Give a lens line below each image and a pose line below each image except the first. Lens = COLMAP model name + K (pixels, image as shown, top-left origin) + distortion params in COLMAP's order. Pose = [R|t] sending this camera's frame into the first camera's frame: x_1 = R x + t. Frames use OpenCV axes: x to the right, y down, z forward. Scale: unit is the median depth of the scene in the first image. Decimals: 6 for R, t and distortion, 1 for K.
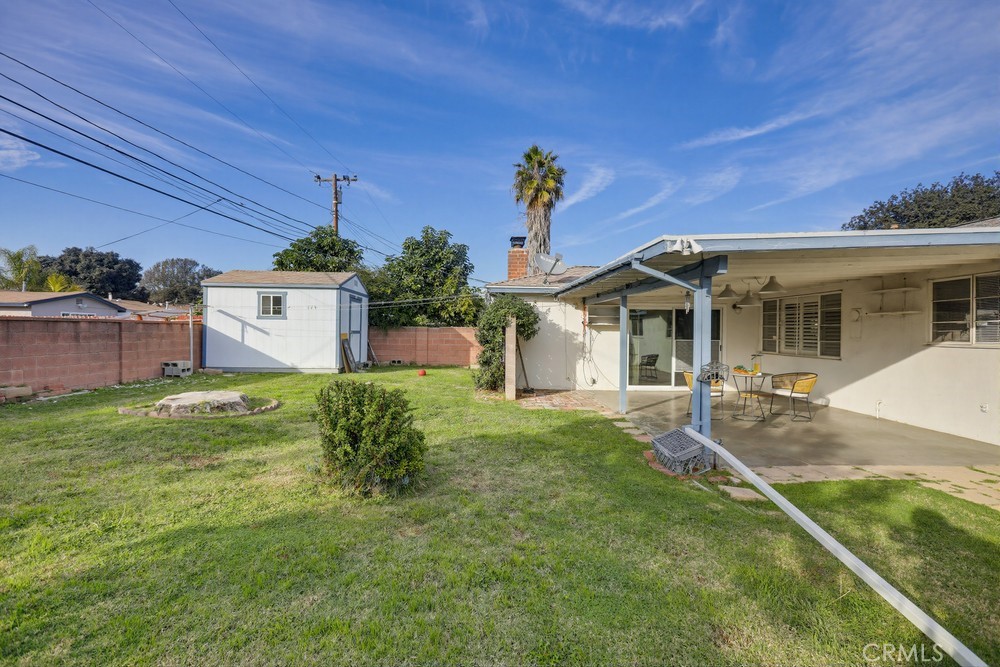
lens RADIAL K [[444.9, 0, 499.3], [0, 444.9, 335.0], [0, 0, 1]] dist [-0.004432, 0.001294]
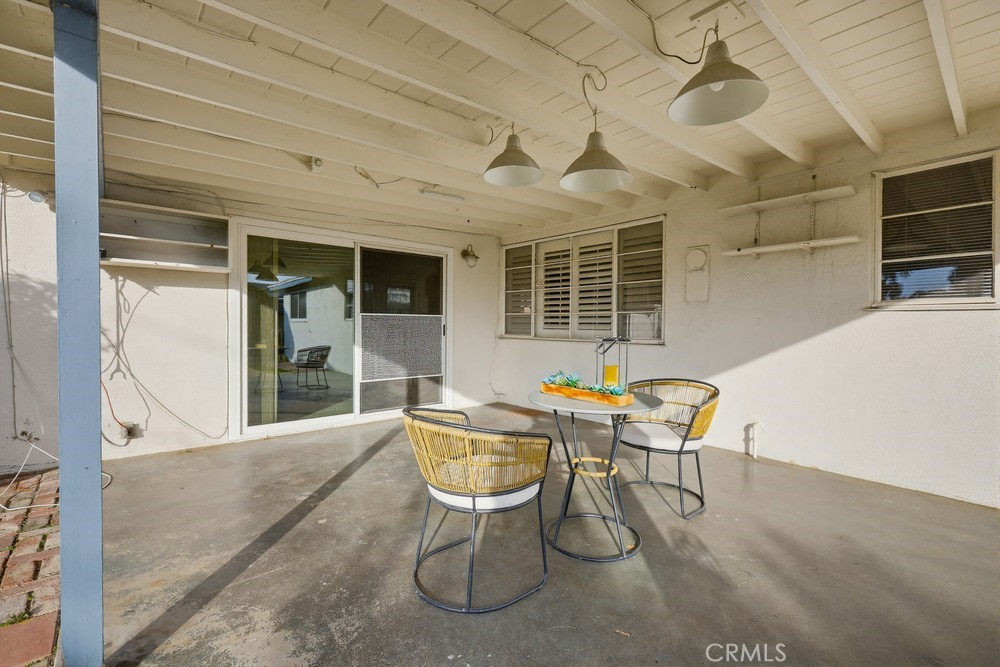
lens RADIAL K [[444.9, 0, 500.7], [0, 444.9, 327.3], [0, 0, 1]] dist [-0.004432, 0.001294]
pose [[0.769475, -0.009089, 0.638612, 0.176674], [0.007409, 0.999958, 0.005305, 0.019908], [-0.638634, 0.000650, 0.769511, 0.459298]]
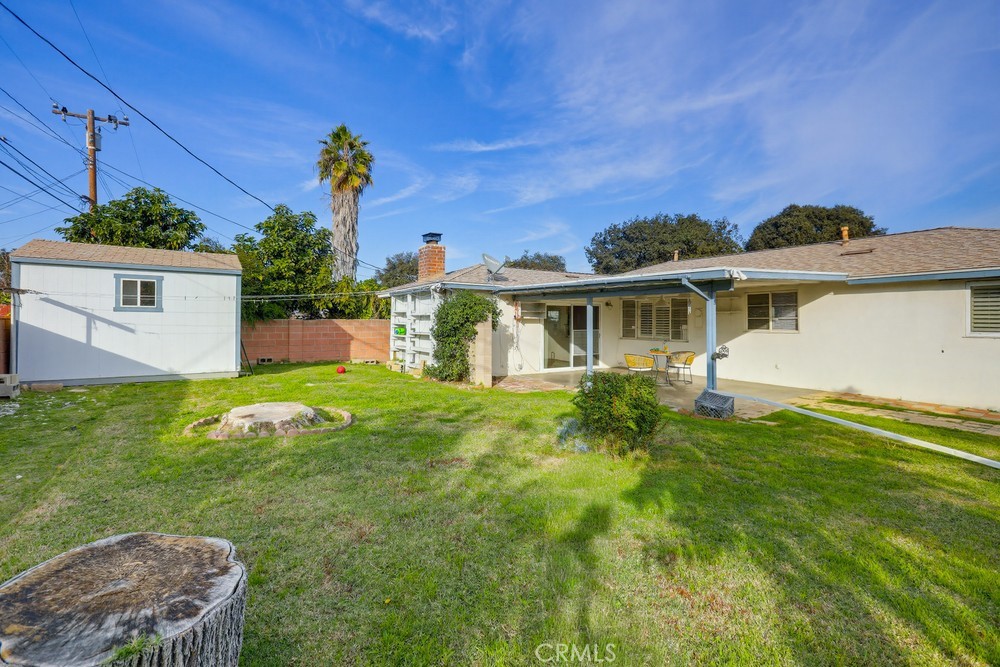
lens RADIAL K [[444.9, 0, 506.3], [0, 444.9, 299.6], [0, 0, 1]] dist [-0.004432, 0.001294]
pose [[0.842186, 0.017341, 0.538908, -0.365493], [0.008583, 0.998925, -0.045557, -0.015568], [-0.539119, 0.042993, 0.841132, 0.037569]]
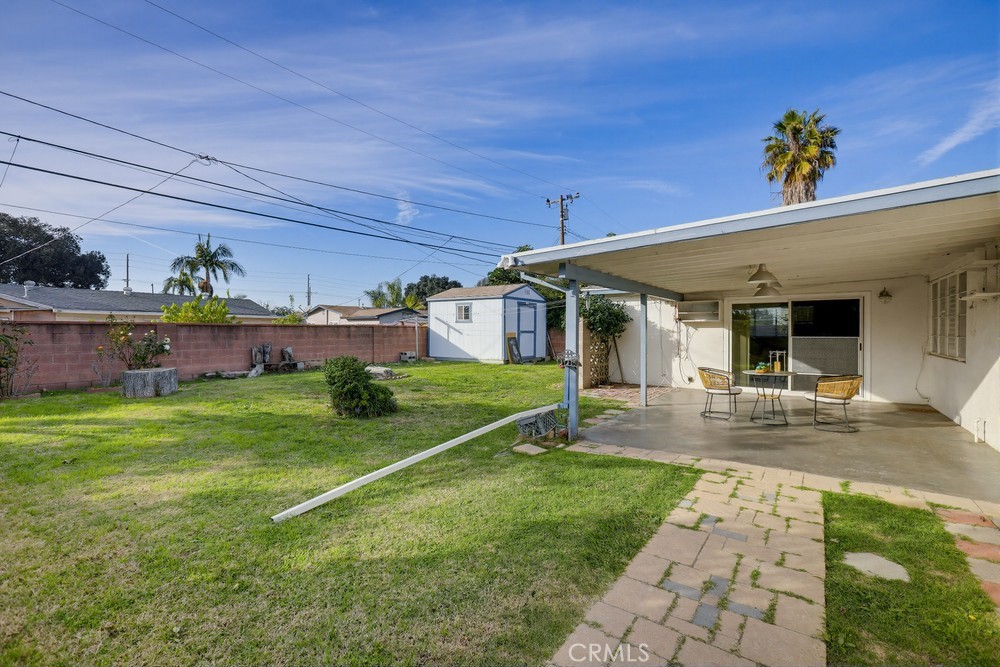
lens RADIAL K [[444.9, 0, 493.7], [0, 444.9, 333.5], [0, 0, 1]] dist [-0.004432, 0.001294]
pose [[0.792251, -0.006882, -0.610157, 0.386071], [0.002887, 0.999967, -0.007530, 0.007585], [0.610189, 0.004204, 0.792245, -0.031568]]
